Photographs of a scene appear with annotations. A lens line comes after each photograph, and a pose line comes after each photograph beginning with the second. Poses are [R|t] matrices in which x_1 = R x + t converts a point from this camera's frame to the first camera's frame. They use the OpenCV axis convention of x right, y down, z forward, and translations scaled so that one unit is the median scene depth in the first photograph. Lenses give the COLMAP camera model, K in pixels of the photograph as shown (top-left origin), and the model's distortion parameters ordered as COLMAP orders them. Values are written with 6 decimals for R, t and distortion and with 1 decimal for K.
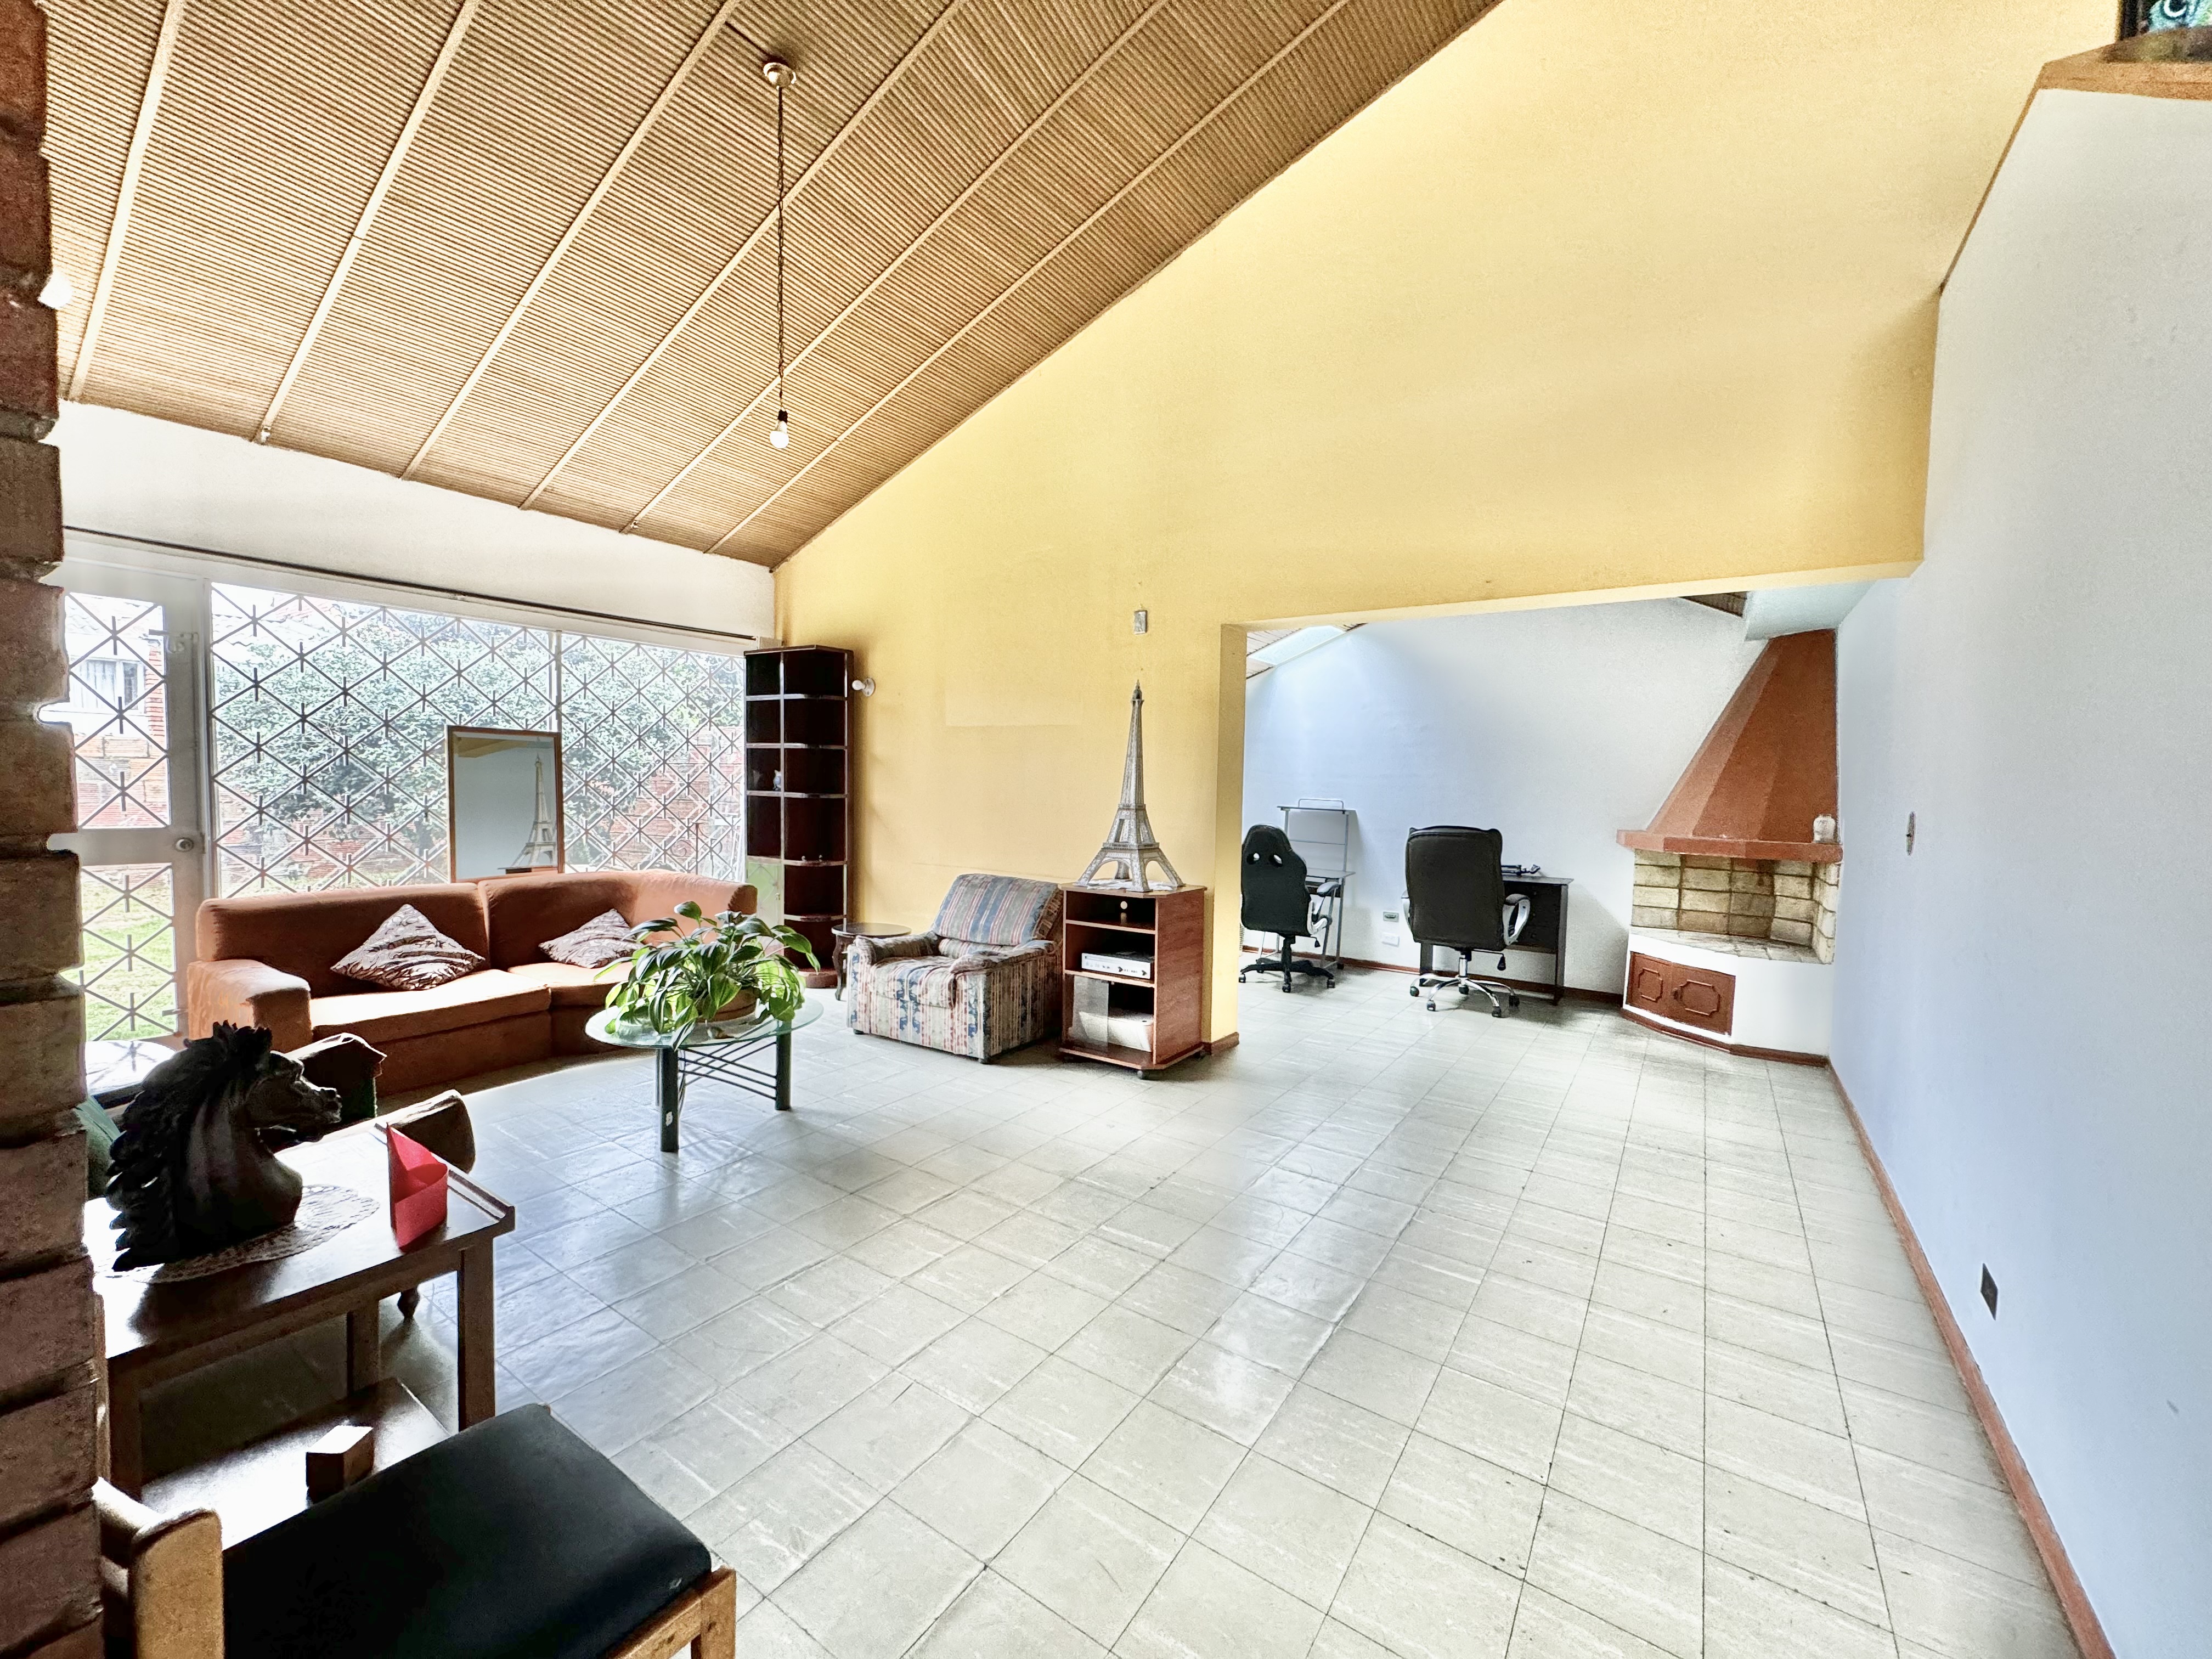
lens RADIAL K [[880.3, 0, 1107.4], [0, 880.3, 827.5], [0, 0, 1]] dist [-0.001006, 0.000112]
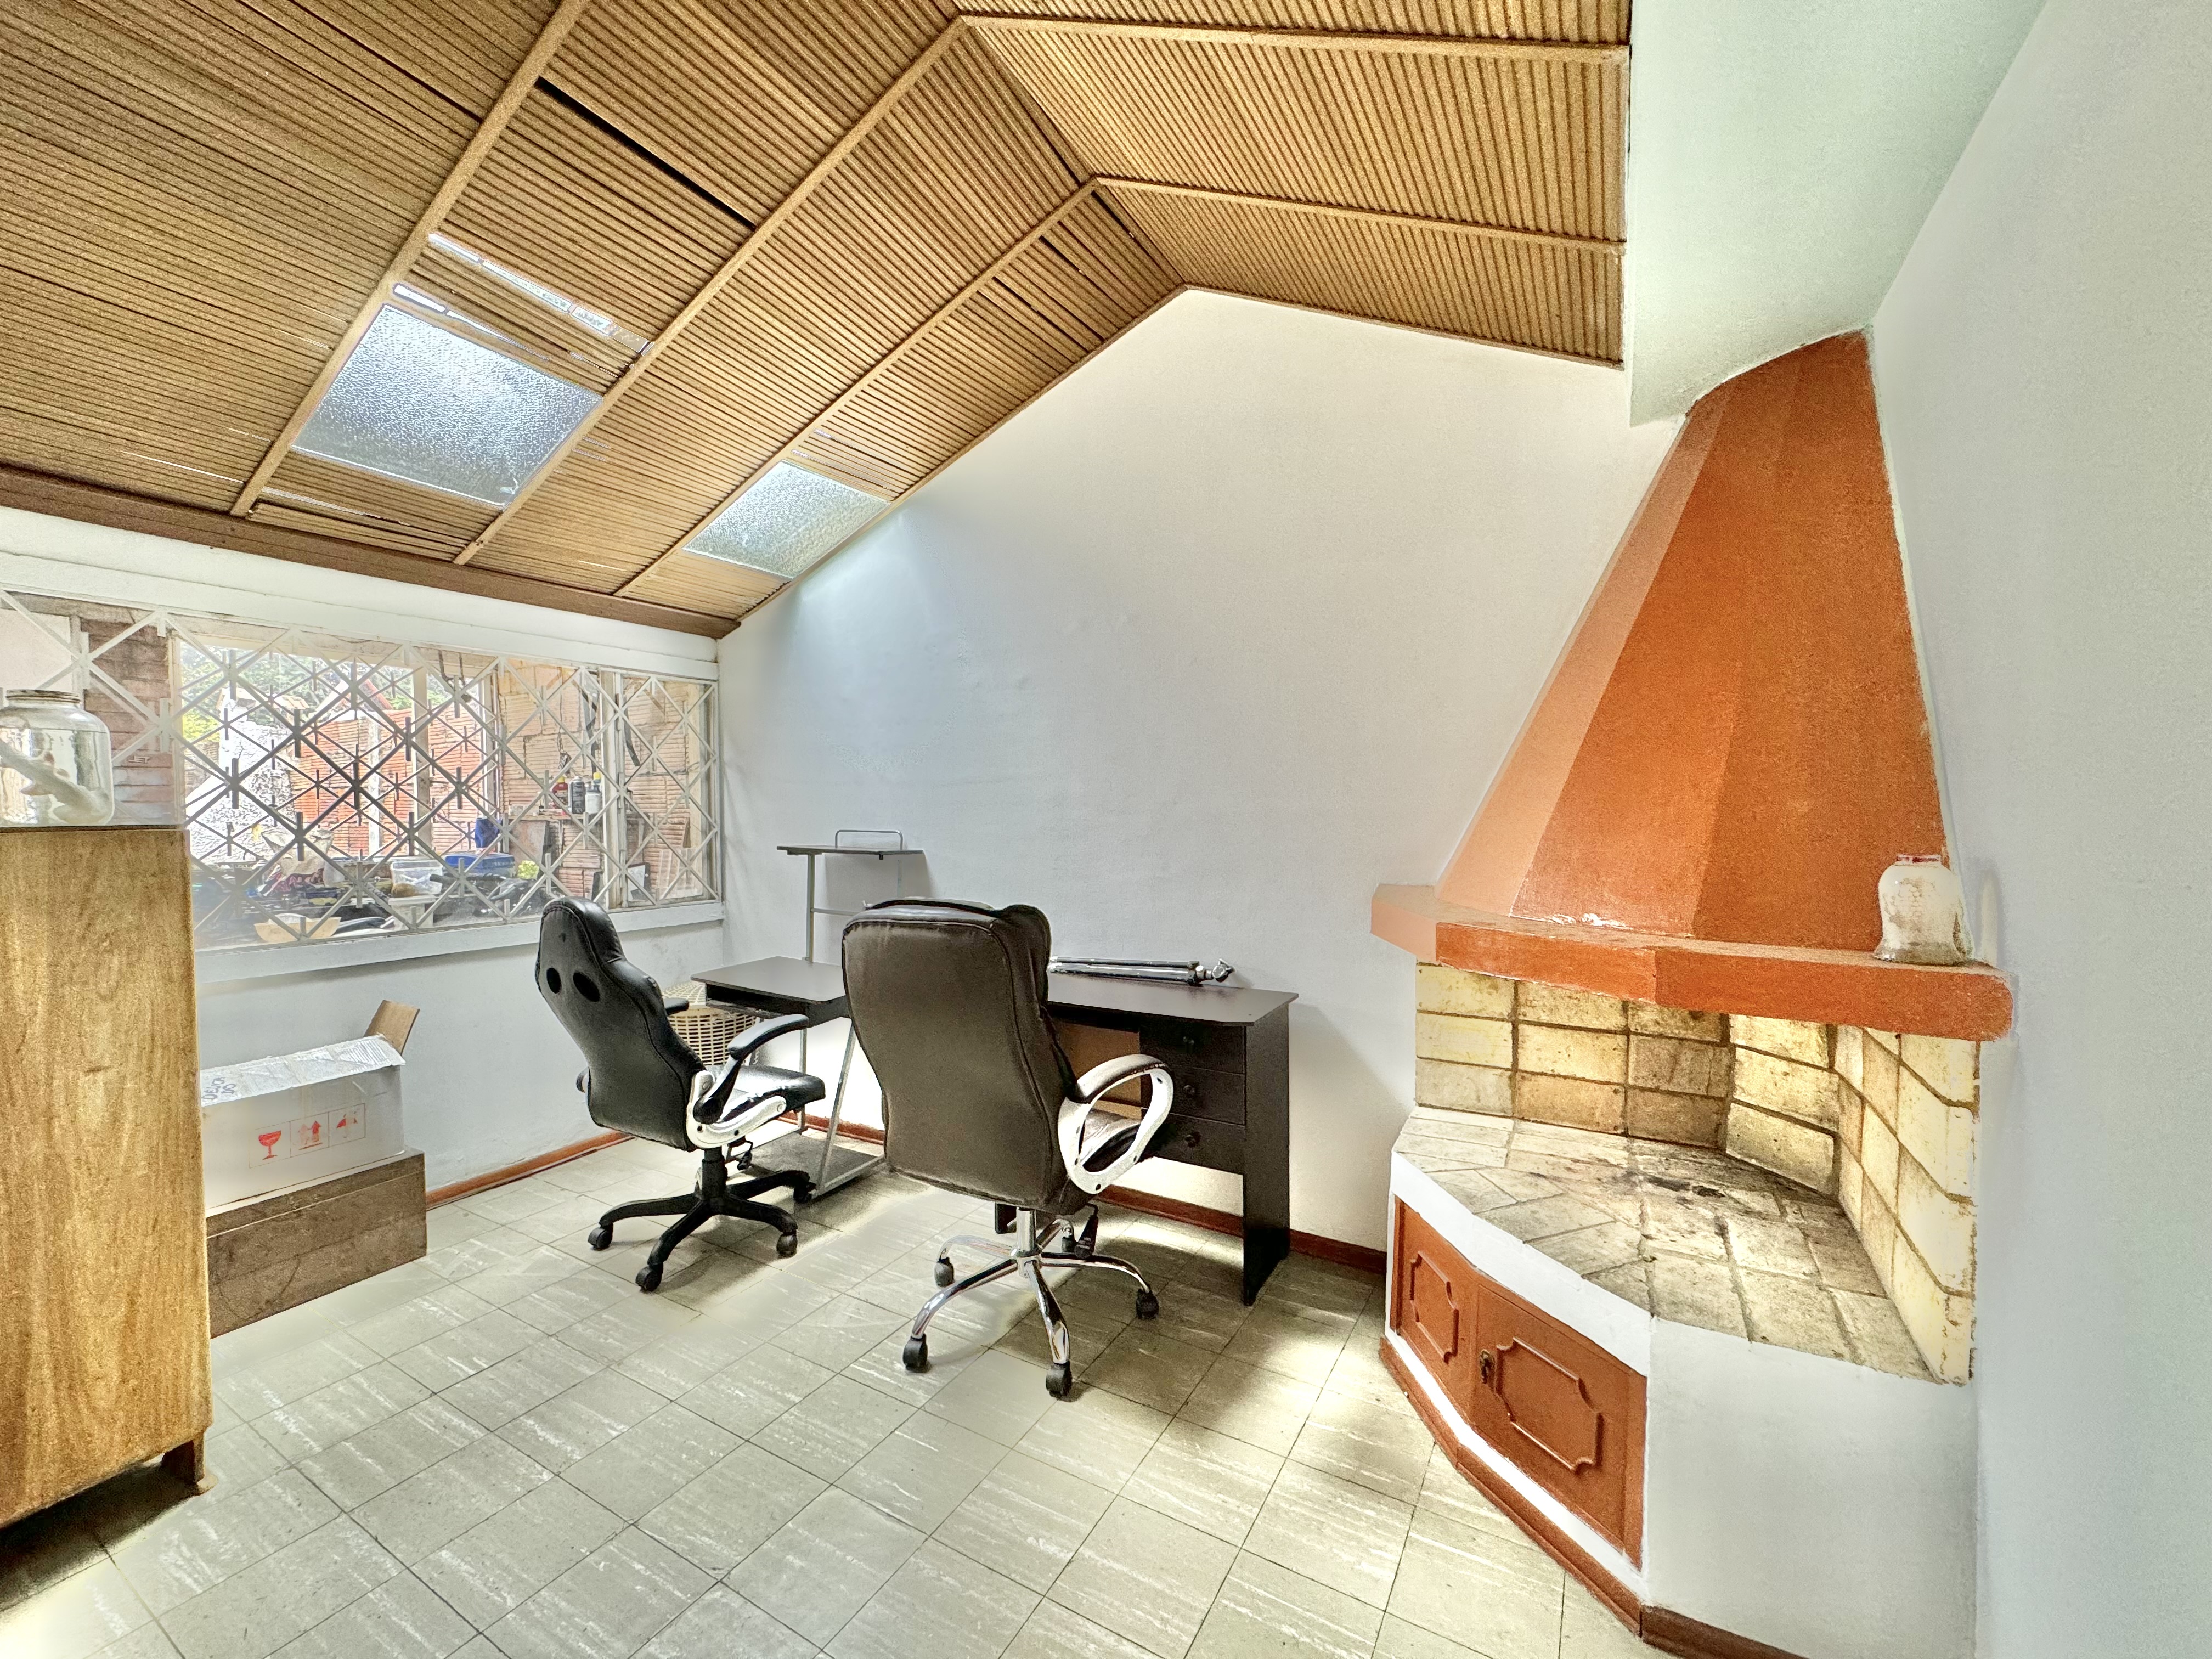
lens RADIAL K [[884.7, 0, 1106.0], [0, 884.7, 829.5], [0, 0, 1]] dist [-0.001274, -0.000204]
pose [[0.997209, -0.031091, 0.067873, 0.446382], [0.032829, 0.999157, -0.024644, -0.020399], [-0.067050, 0.026803, 0.997390, 0.609727]]
